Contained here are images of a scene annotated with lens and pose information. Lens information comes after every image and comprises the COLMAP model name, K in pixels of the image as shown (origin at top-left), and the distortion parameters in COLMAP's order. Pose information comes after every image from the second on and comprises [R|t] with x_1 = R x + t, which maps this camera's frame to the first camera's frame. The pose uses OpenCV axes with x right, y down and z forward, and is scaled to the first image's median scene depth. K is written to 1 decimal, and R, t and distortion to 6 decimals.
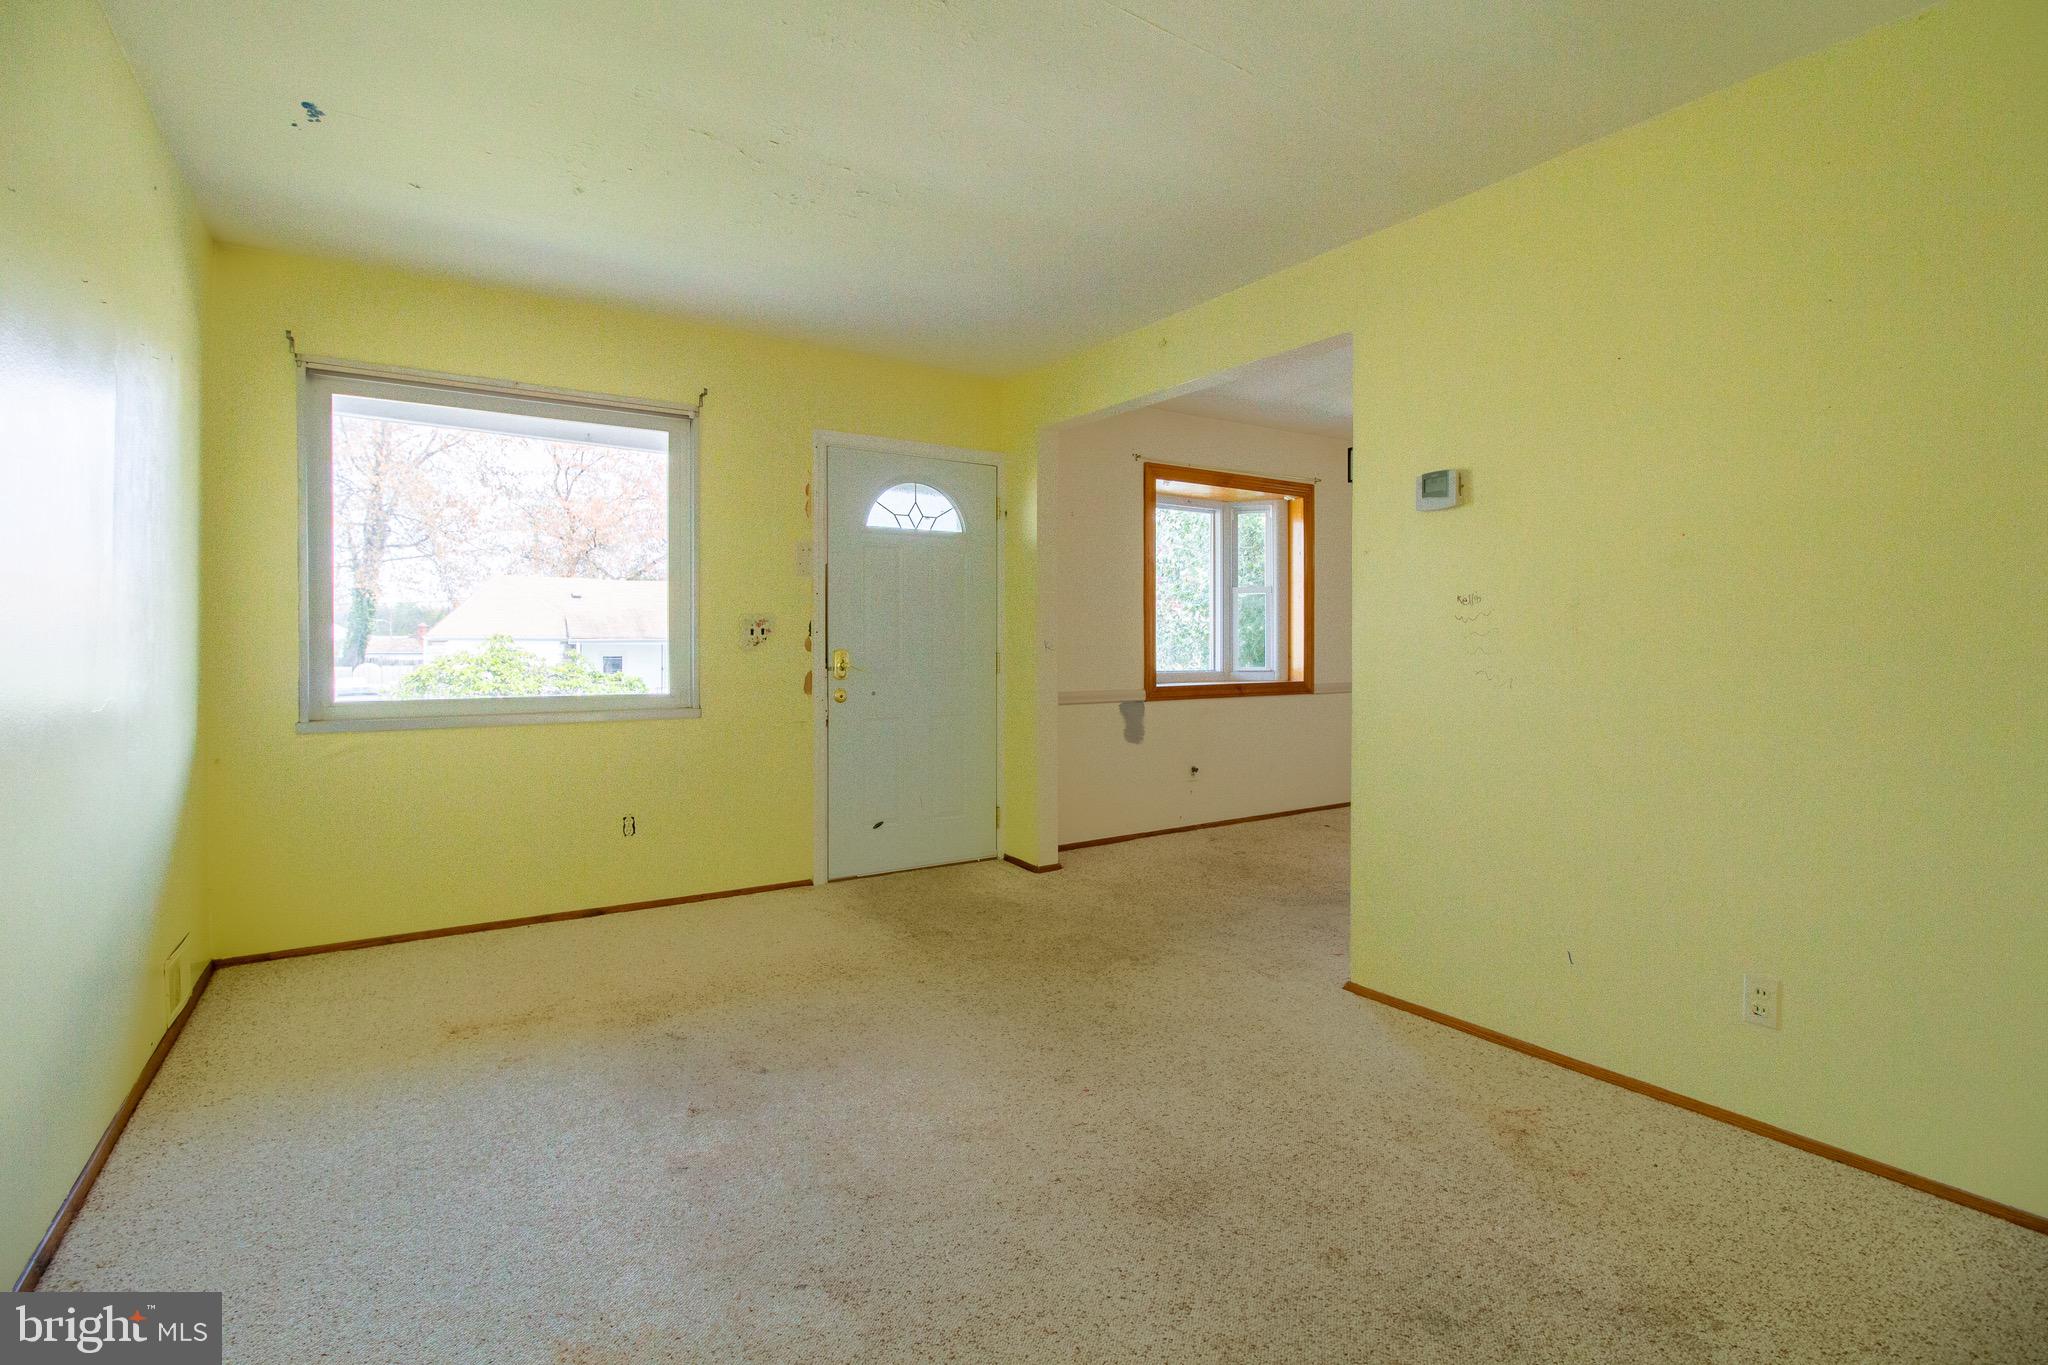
lens RADIAL K [[943.2, 0, 1023.9], [0, 943.2, 654.9], [0, 0, 1]] dist [0.001413, -0.012809]
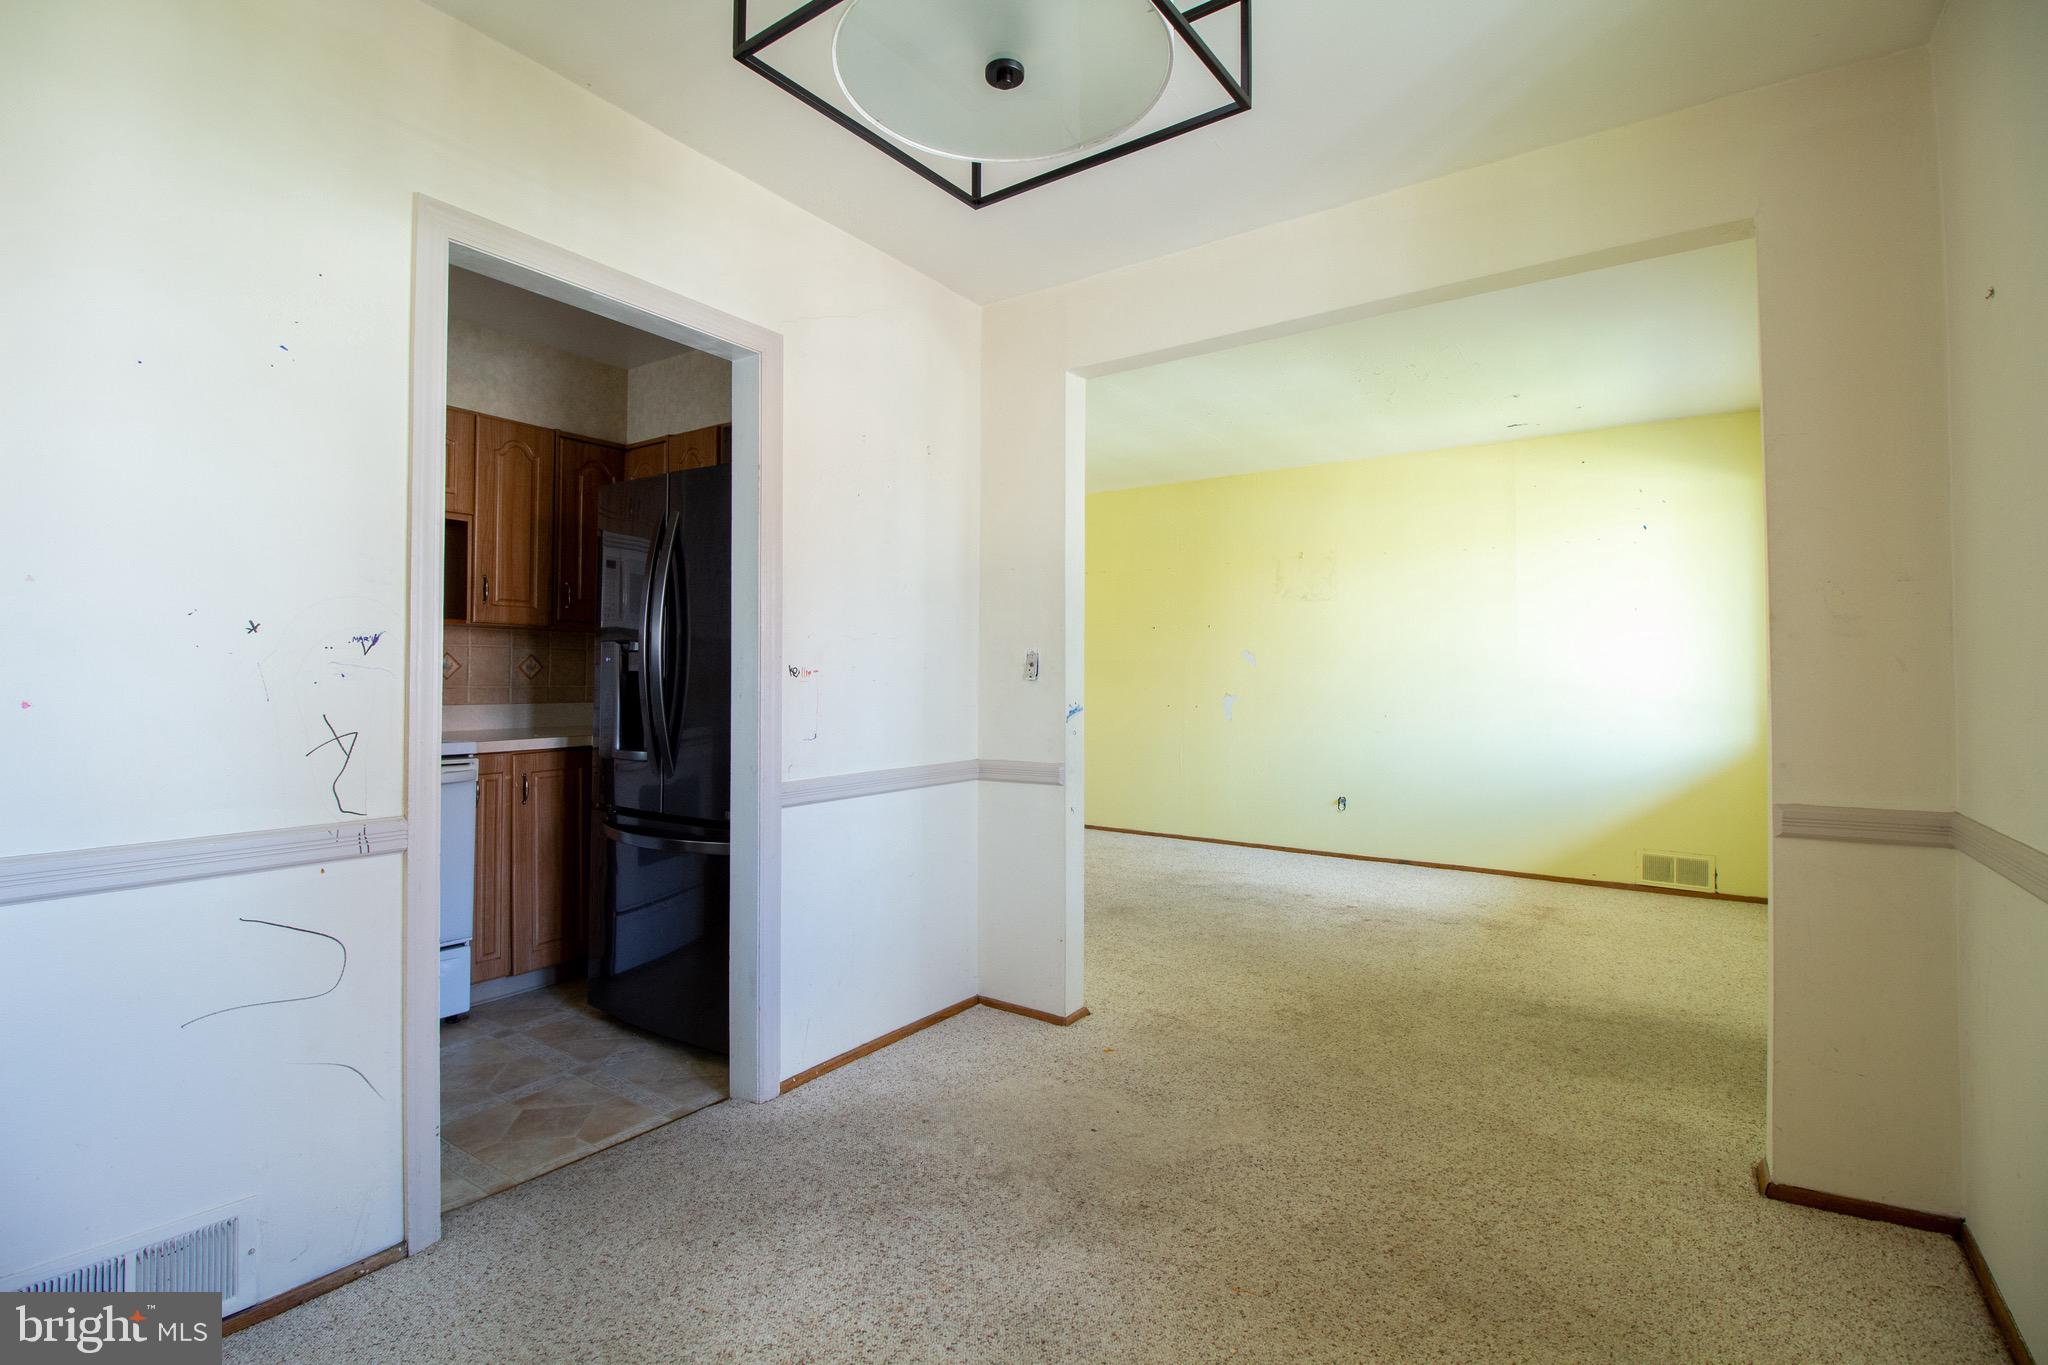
lens RADIAL K [[943.2, 0, 1023.9], [0, 943.2, 654.9], [0, 0, 1]] dist [0.001413, -0.012809]
pose [[-0.927030, -0.012483, -0.374778, 0.740798], [-0.009740, 0.999910, -0.009214, -0.025408], [0.374860, -0.004892, -0.927069, 1.793318]]
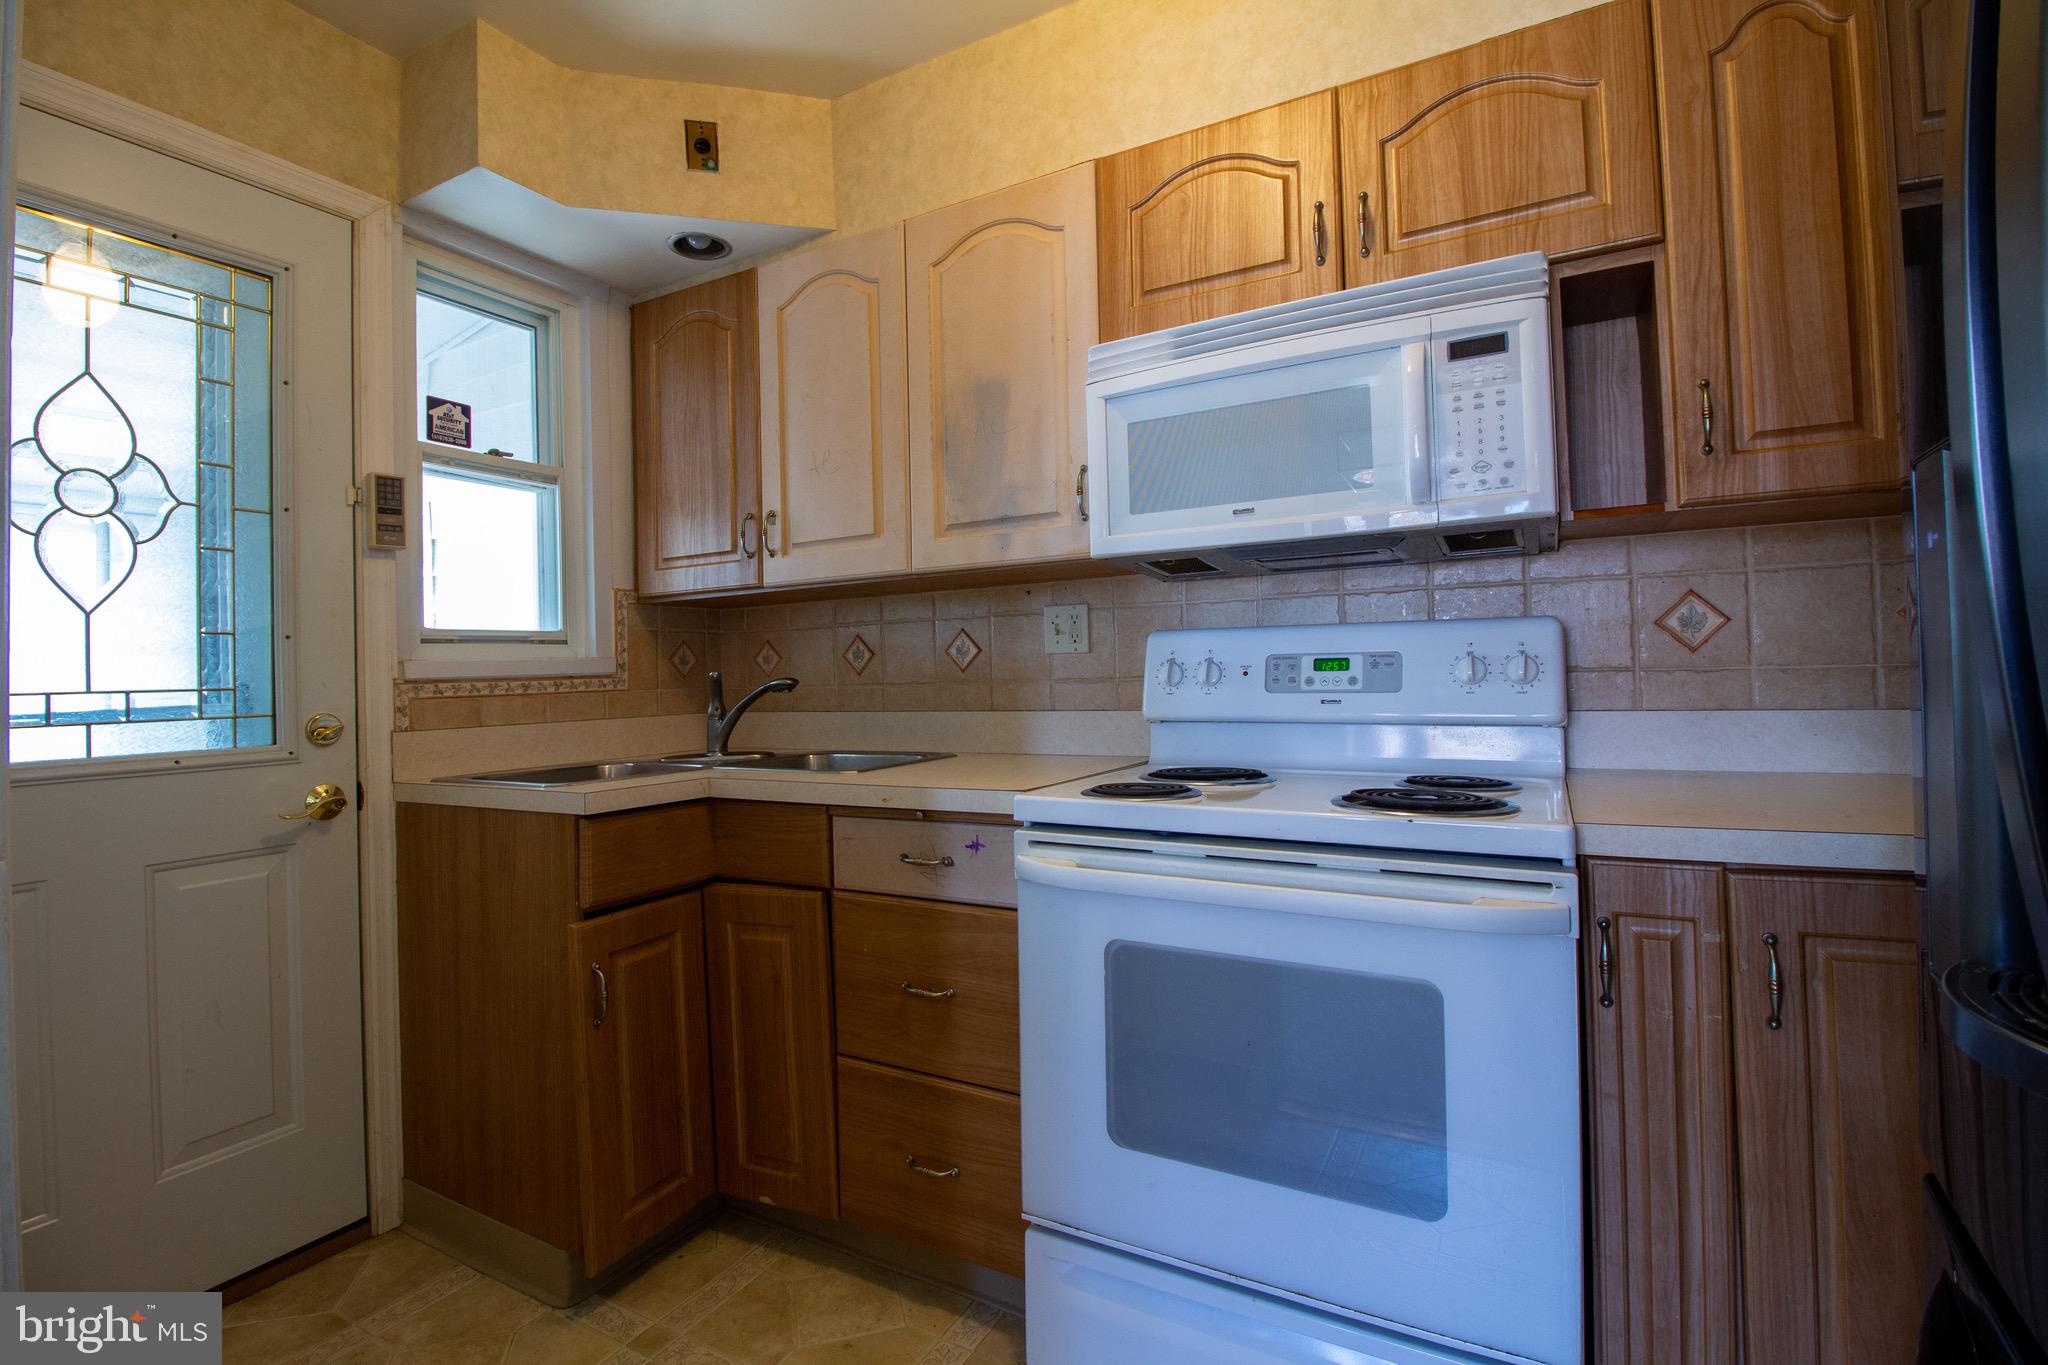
lens RADIAL K [[943.2, 0, 1023.9], [0, 943.2, 654.9], [0, 0, 1]] dist [0.001413, -0.012809]
pose [[-0.464807, 0.031529, 0.884851, 0.687062], [0.038026, 0.999155, -0.015627, -0.004420], [-0.884595, 0.026384, -0.465613, 1.043622]]
